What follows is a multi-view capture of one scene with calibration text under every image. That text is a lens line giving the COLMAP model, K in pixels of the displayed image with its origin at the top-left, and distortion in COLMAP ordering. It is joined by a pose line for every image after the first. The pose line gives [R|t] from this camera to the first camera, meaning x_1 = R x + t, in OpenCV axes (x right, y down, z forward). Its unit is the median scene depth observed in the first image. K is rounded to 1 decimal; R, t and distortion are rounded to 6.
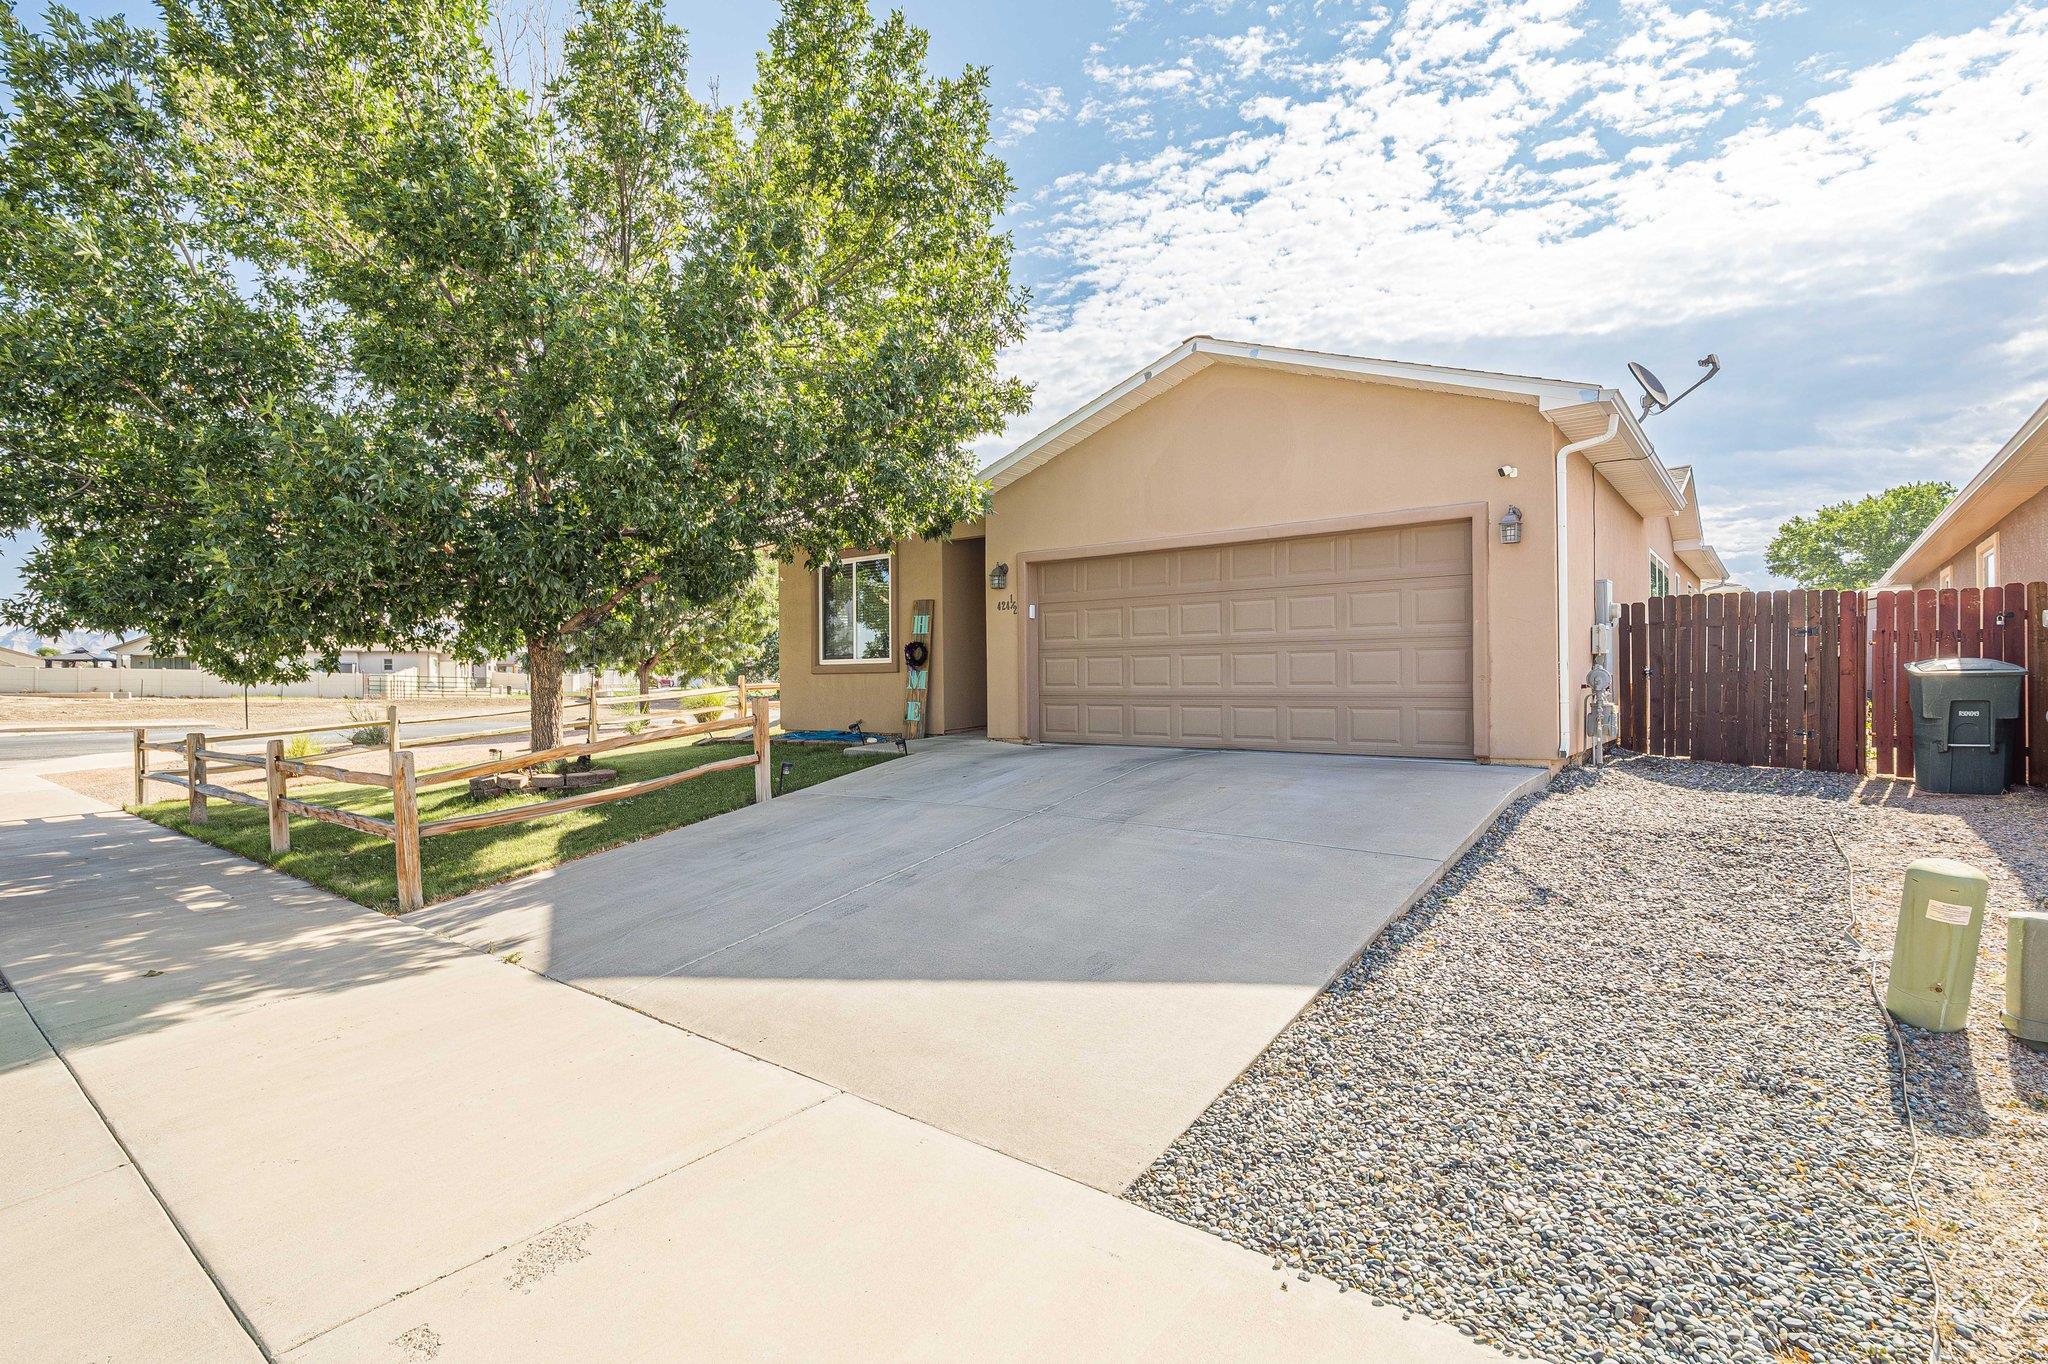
lens RADIAL K [[987.6, 0, 1024.8], [0, 987.6, 702.0], [0, 0, 1]] dist [-0.014720, -0.000566]
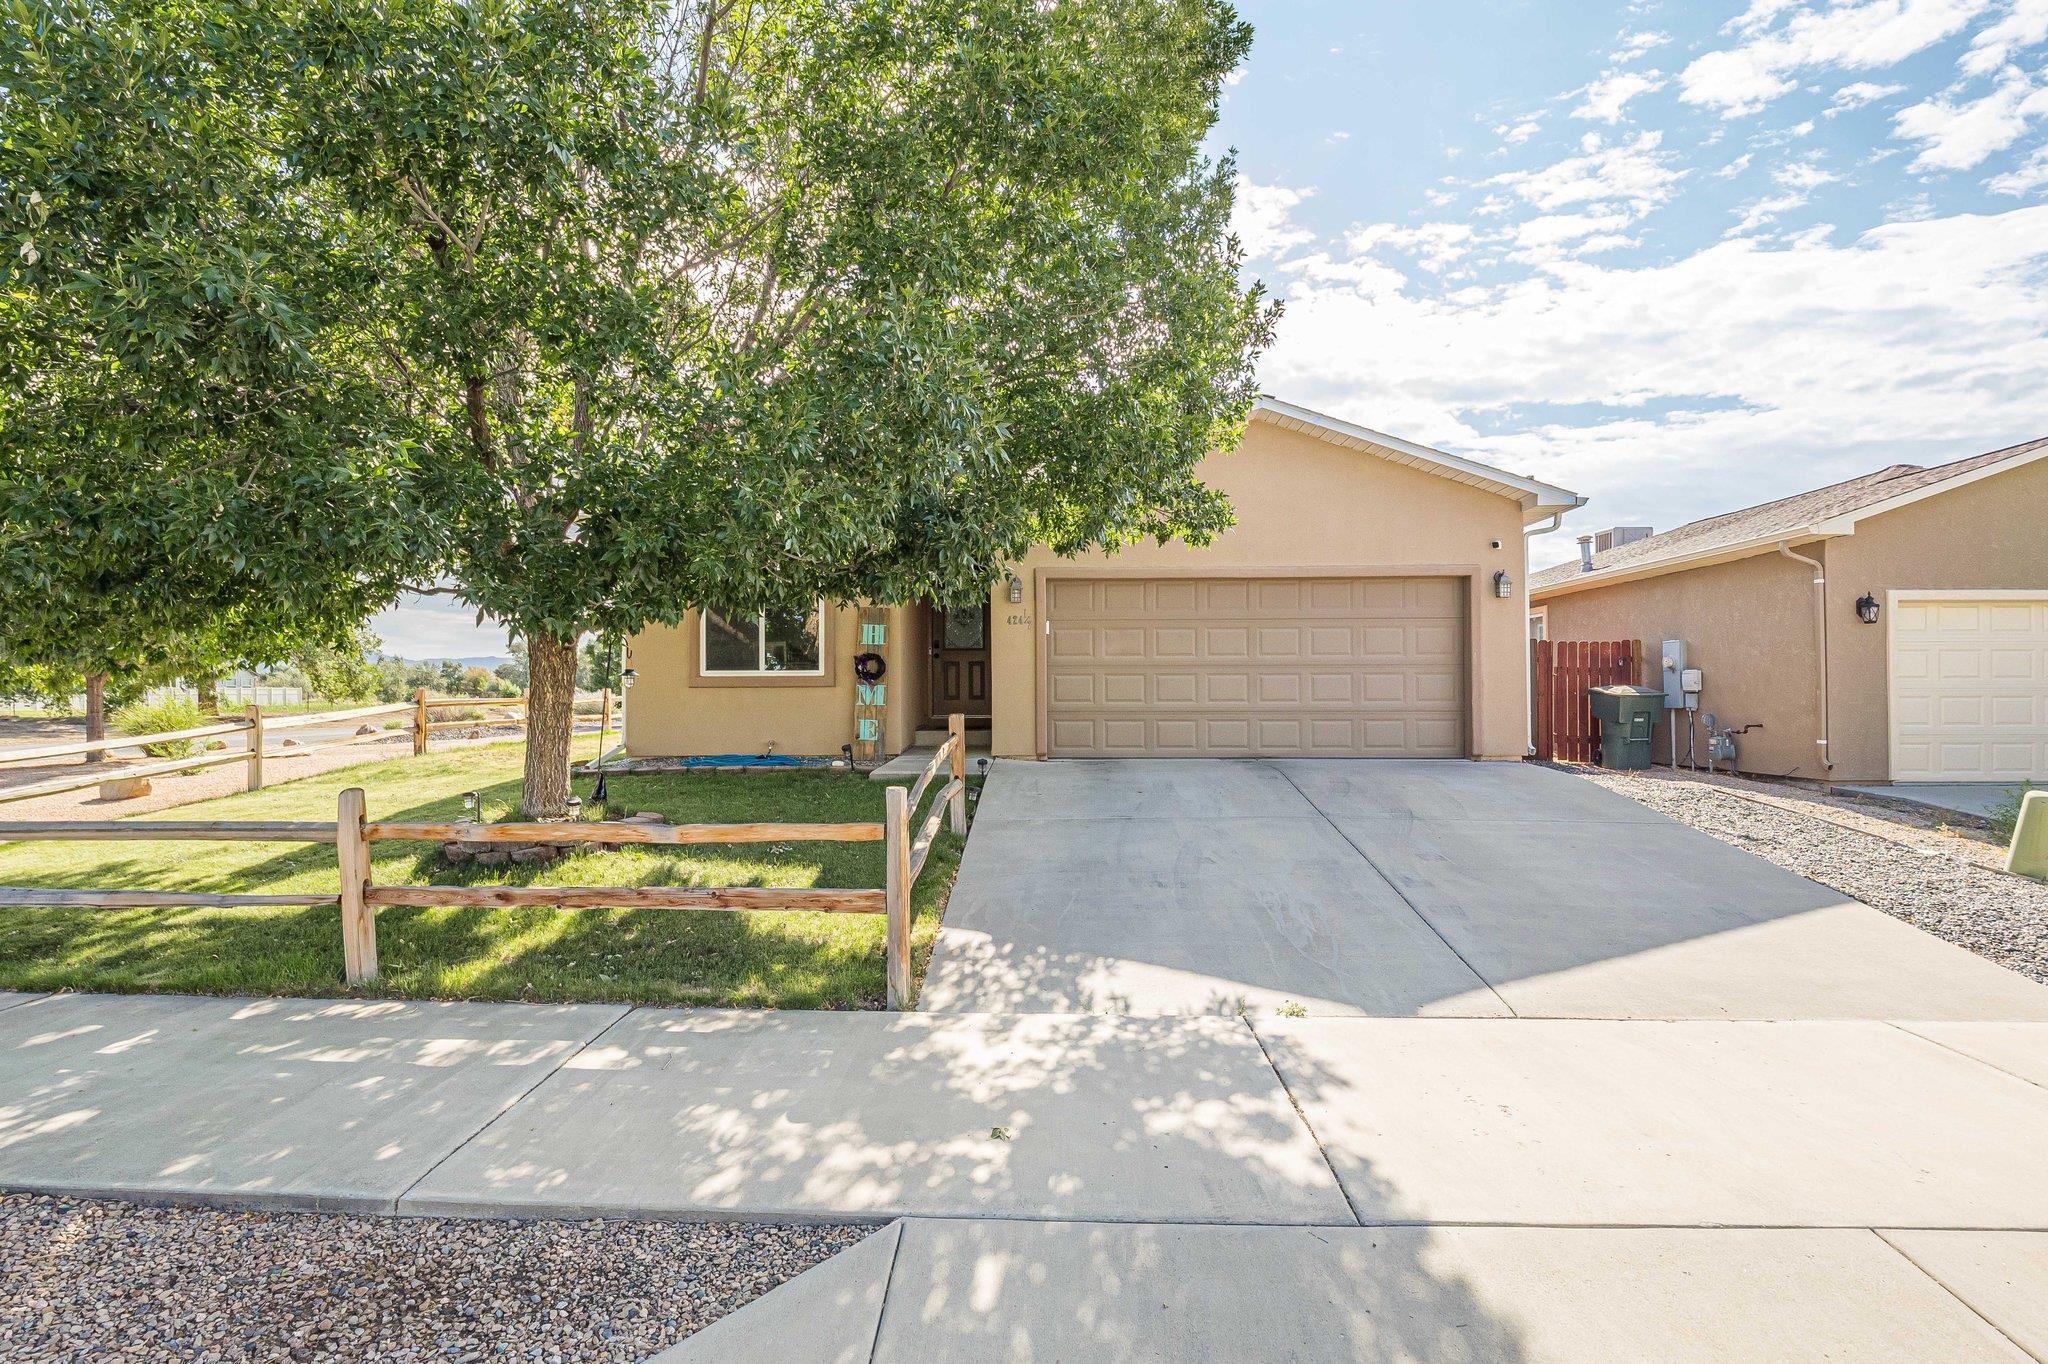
lens RADIAL K [[992.8, 0, 1012.5], [0, 992.8, 687.7], [0, 0, 1]] dist [-0.007996, -0.001091]
pose [[0.808498, 0.010678, 0.588402, -0.725438], [0.008101, 0.999539, -0.029270, -0.001723], [-0.588443, 0.028431, 0.808038, 0.248127]]
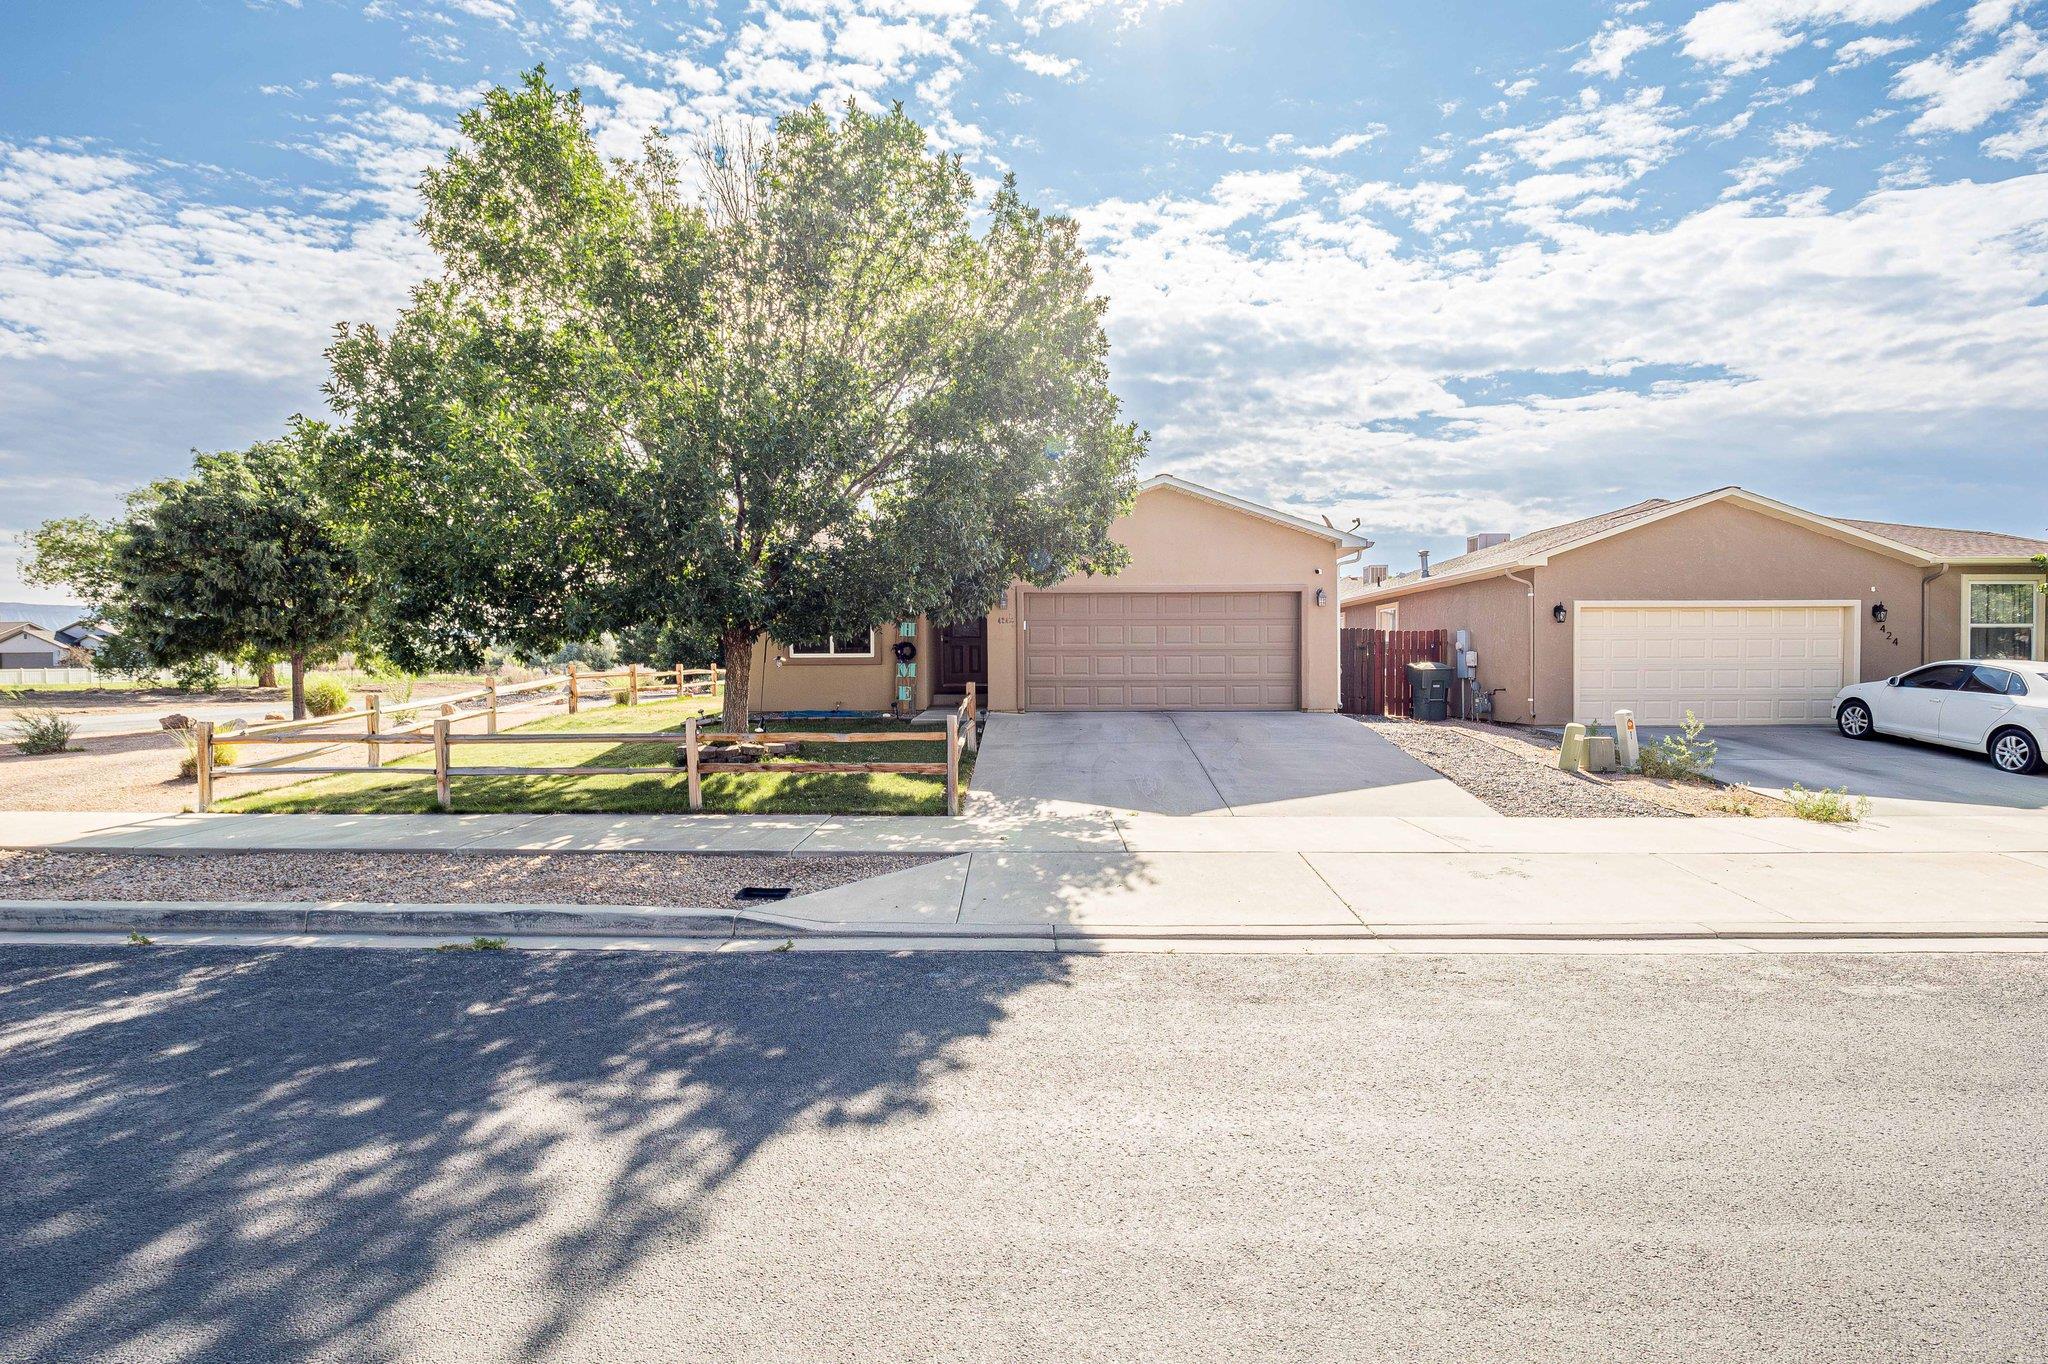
lens RADIAL K [[978.7, 0, 1010.8], [0, 978.7, 681.2], [0, 0, 1]] dist [-0.021712, -0.000096]
pose [[0.798976, -0.004279, 0.601347, -1.074676], [0.009923, 0.999932, -0.006070, 0.003300], [-0.601281, 0.010817, 0.798965, -0.212065]]
